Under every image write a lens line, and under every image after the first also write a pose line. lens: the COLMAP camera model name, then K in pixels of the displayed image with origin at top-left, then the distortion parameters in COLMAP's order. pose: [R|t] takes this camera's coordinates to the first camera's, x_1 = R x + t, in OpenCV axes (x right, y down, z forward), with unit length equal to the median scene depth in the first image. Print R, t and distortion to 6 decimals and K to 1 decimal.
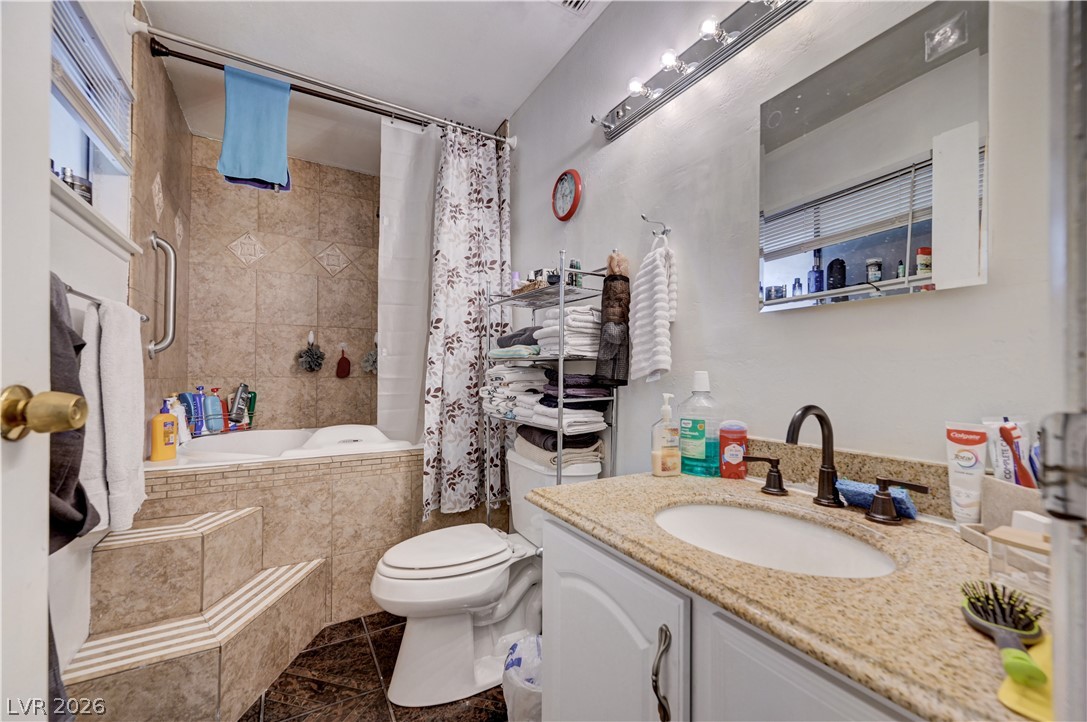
lens RADIAL K [[427.9, 0, 544.3], [0, 427.9, 367.1], [0, 0, 1]] dist [-0.000742, 0.000426]
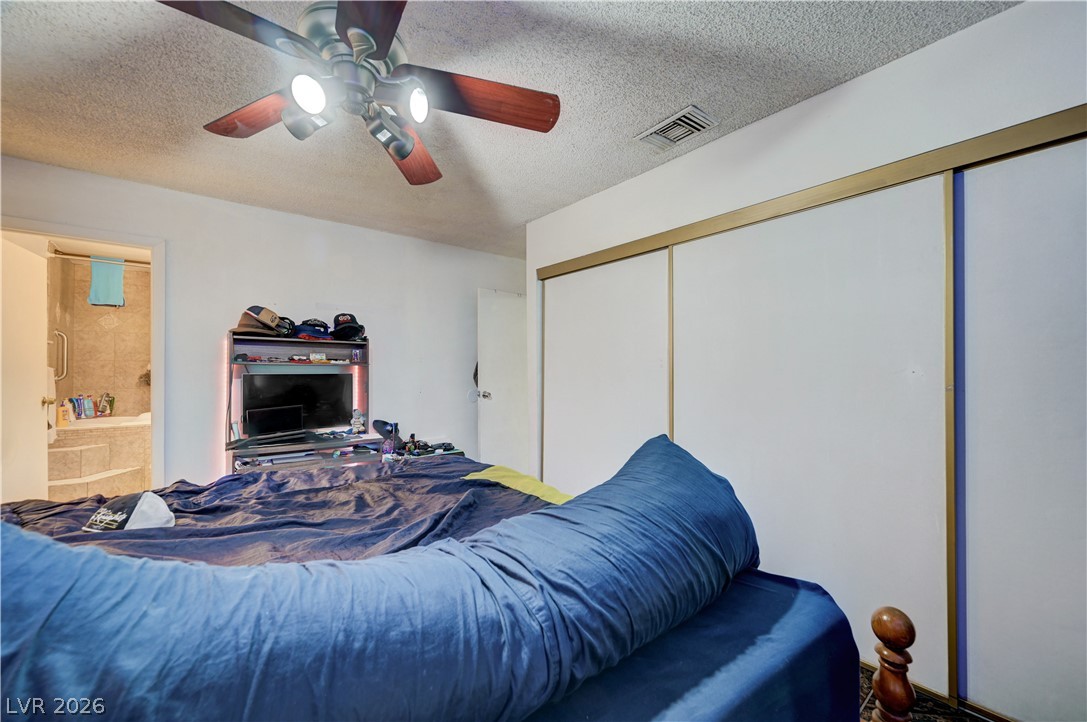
lens RADIAL K [[427.9, 0, 543.4], [0, 427.9, 368.3], [0, 0, 1]] dist [-0.000742, 0.000426]
pose [[0.990254, -0.006627, 0.139119, 1.002545], [0.005818, 0.999964, 0.006220, -0.073296], [-0.139155, -0.005350, 0.990256, -1.210994]]
